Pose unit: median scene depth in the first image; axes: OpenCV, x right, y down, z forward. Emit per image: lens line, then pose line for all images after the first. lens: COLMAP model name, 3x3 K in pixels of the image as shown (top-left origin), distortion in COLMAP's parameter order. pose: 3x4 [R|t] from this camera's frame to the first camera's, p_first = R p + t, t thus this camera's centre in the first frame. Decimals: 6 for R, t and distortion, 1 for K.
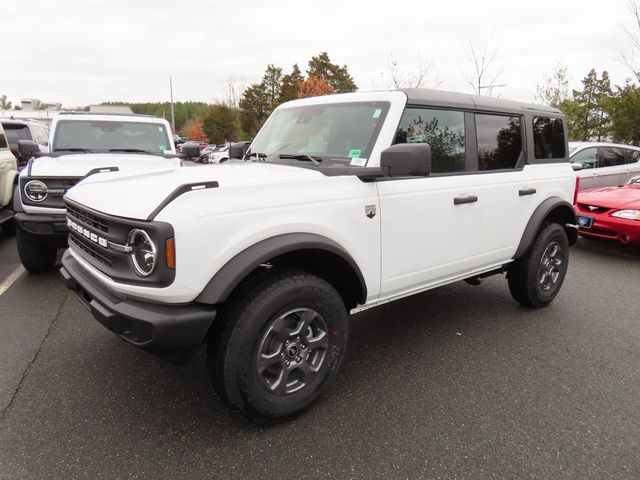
lens RADIAL K [[448.1, 0, 320.0], [0, 448.1, 238.3], [0, 0, 1]] dist [0.019418, 0.002915]
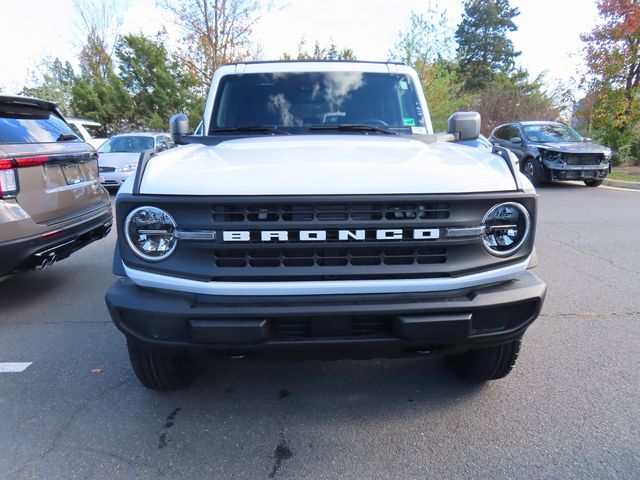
lens RADIAL K [[448.1, 0, 320.9], [0, 448.1, 240.3], [0, 0, 1]] dist [0.019418, 0.002915]
pose [[0.944223, 0.050764, -0.325370, -0.297180], [-0.042030, 0.998544, 0.033822, -0.093542], [0.326613, -0.018260, 0.944982, 0.551374]]
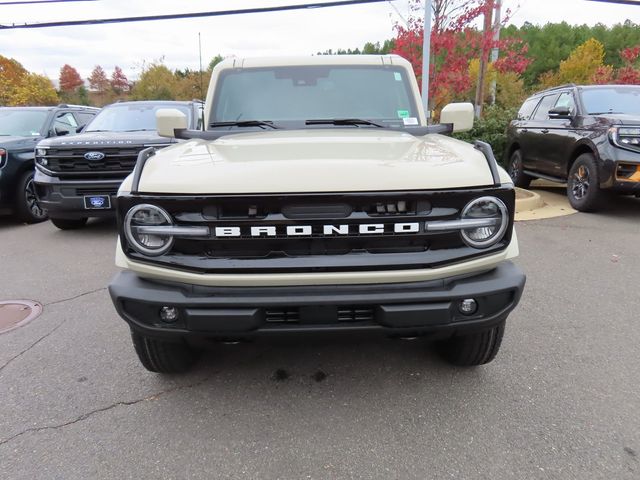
lens RADIAL K [[448.1, 0, 320.7], [0, 448.1, 236.6], [0, 0, 1]] dist [0.019418, 0.002915]
pose [[0.936215, 0.051674, -0.347607, -0.275760], [-0.032014, 0.997558, 0.062069, -0.101738], [0.349965, -0.046982, 0.935584, 0.540185]]
